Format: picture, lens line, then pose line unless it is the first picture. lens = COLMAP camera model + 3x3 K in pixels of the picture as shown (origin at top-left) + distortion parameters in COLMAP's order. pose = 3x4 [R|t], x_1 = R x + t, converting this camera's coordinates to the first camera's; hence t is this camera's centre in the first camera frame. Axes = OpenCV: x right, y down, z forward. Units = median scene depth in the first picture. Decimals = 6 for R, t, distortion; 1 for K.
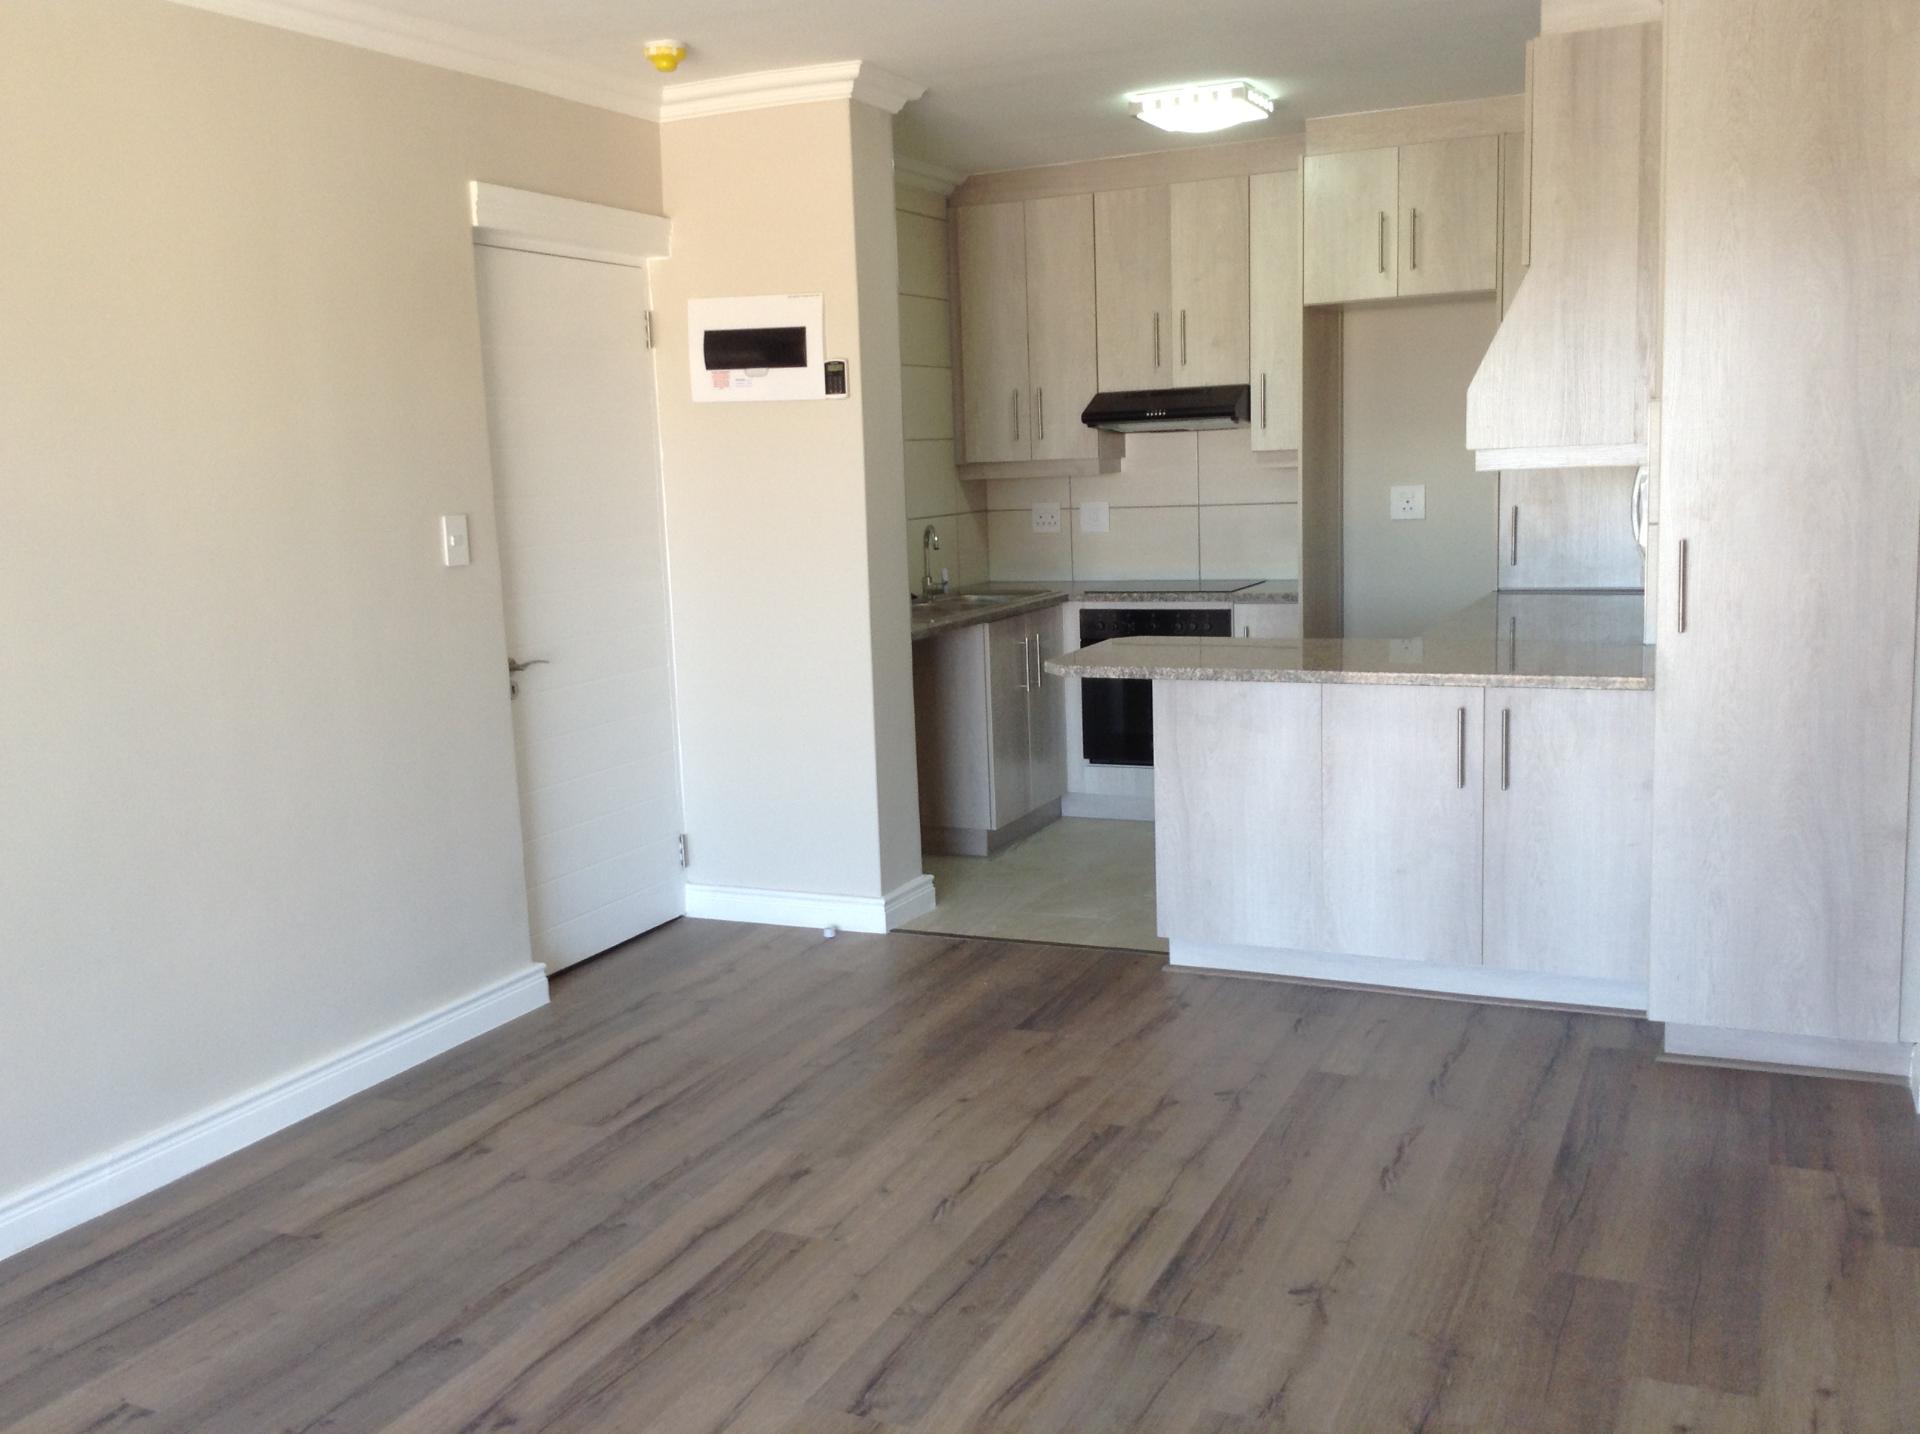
lens RADIAL K [[1754.1, 0, 959.1], [0, 1754.1, 725.0], [0, 0, 1]] dist [0.143787, -0.277179]
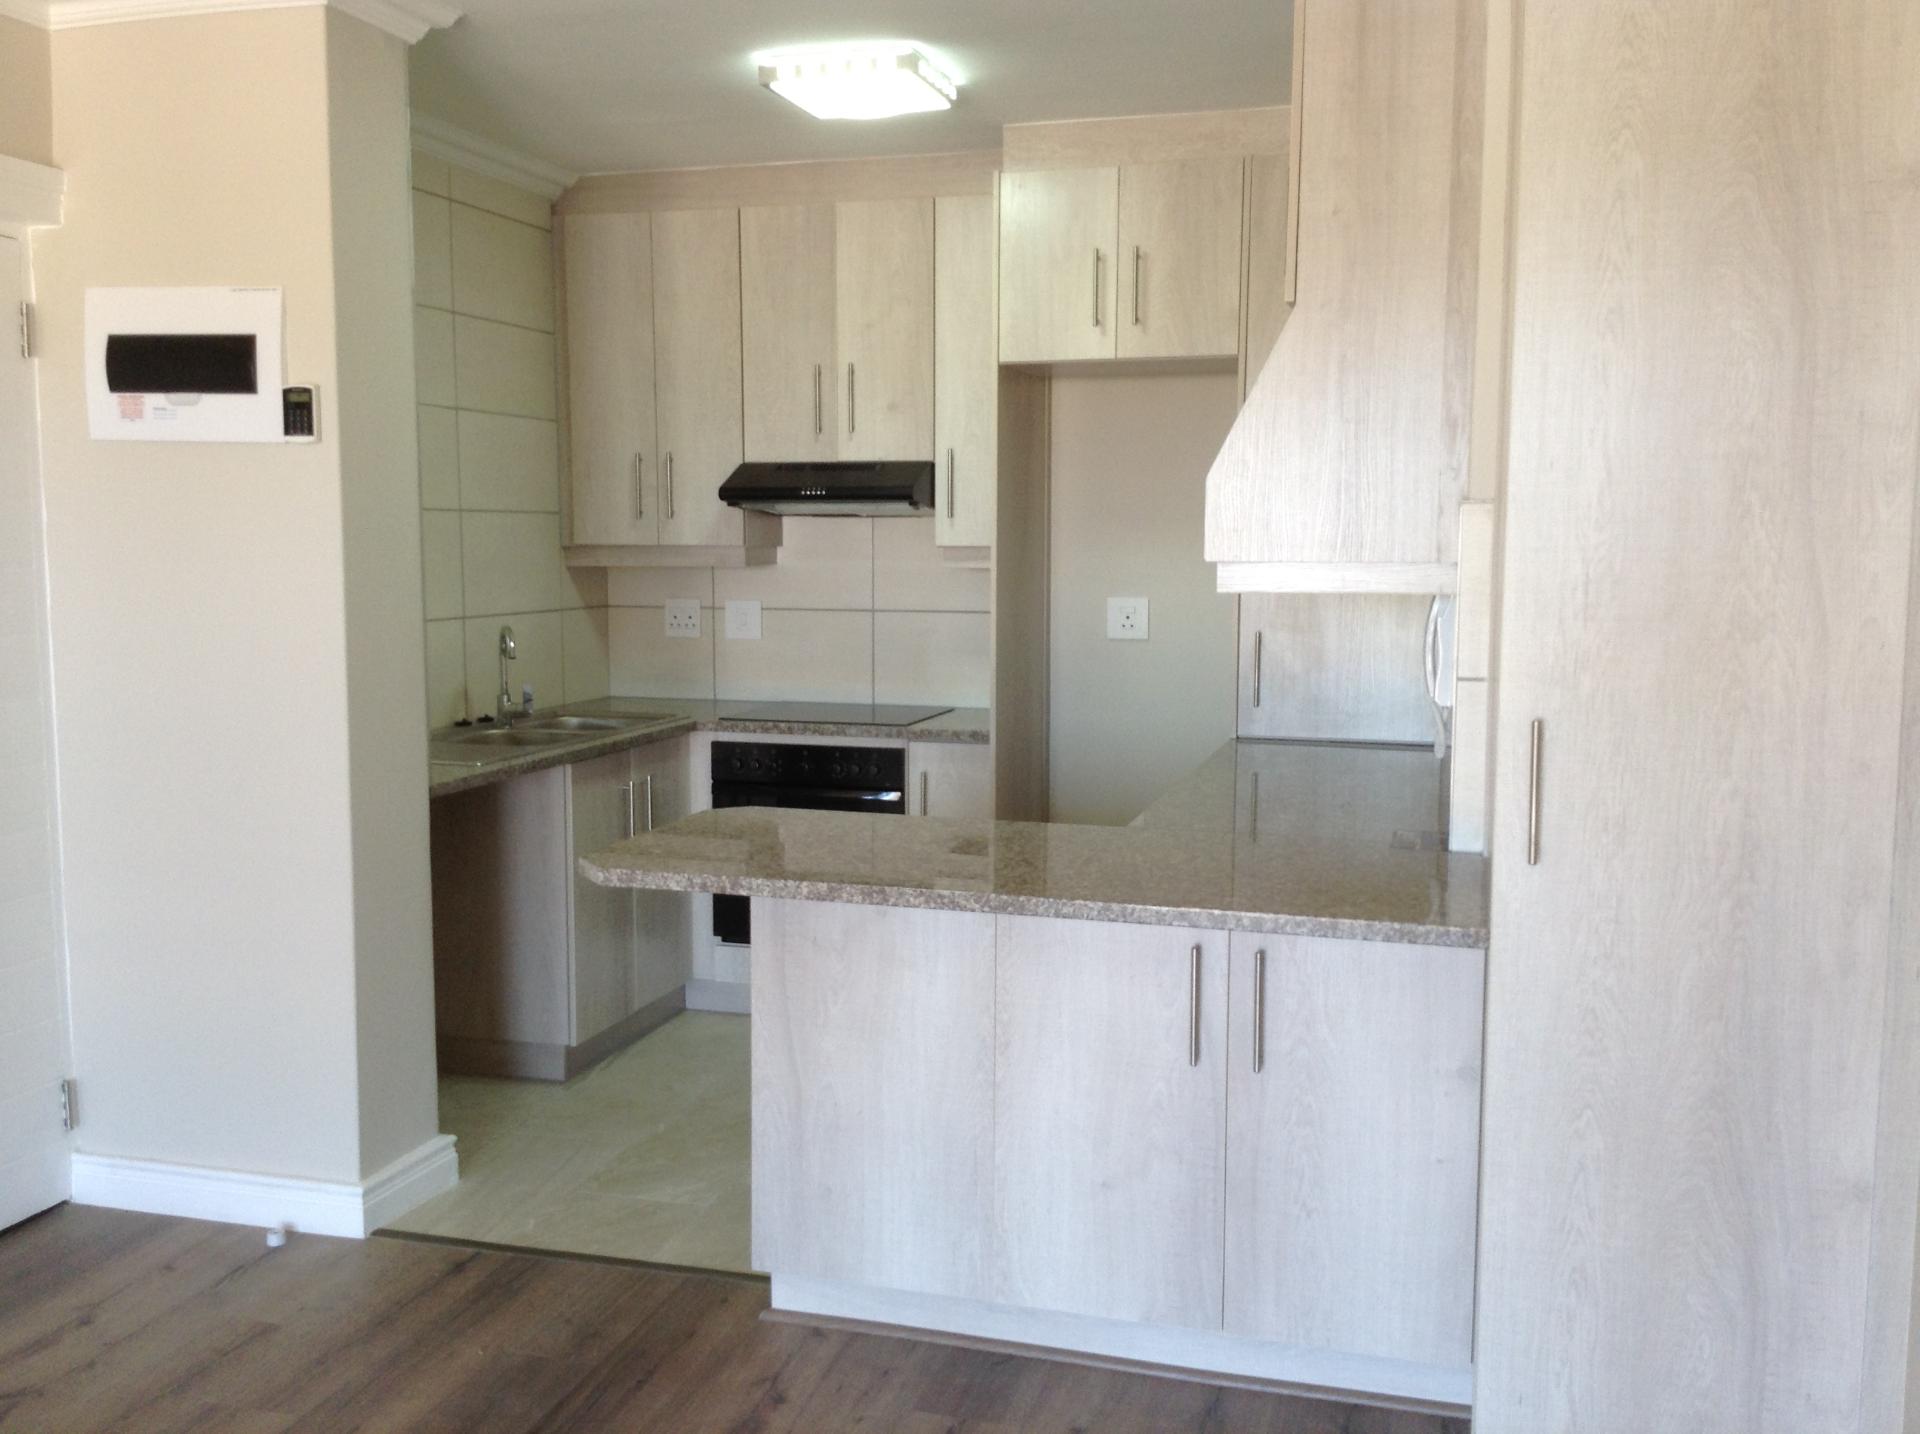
lens RADIAL K [[1754.1, 0, 959.1], [0, 1754.1, 725.0], [0, 0, 1]] dist [0.143787, -0.277179]
pose [[0.988505, 0.024663, 0.149162, 0.074861], [-0.017739, 0.998710, -0.047573, -0.047378], [-0.150143, 0.044381, 0.987668, 0.281647]]
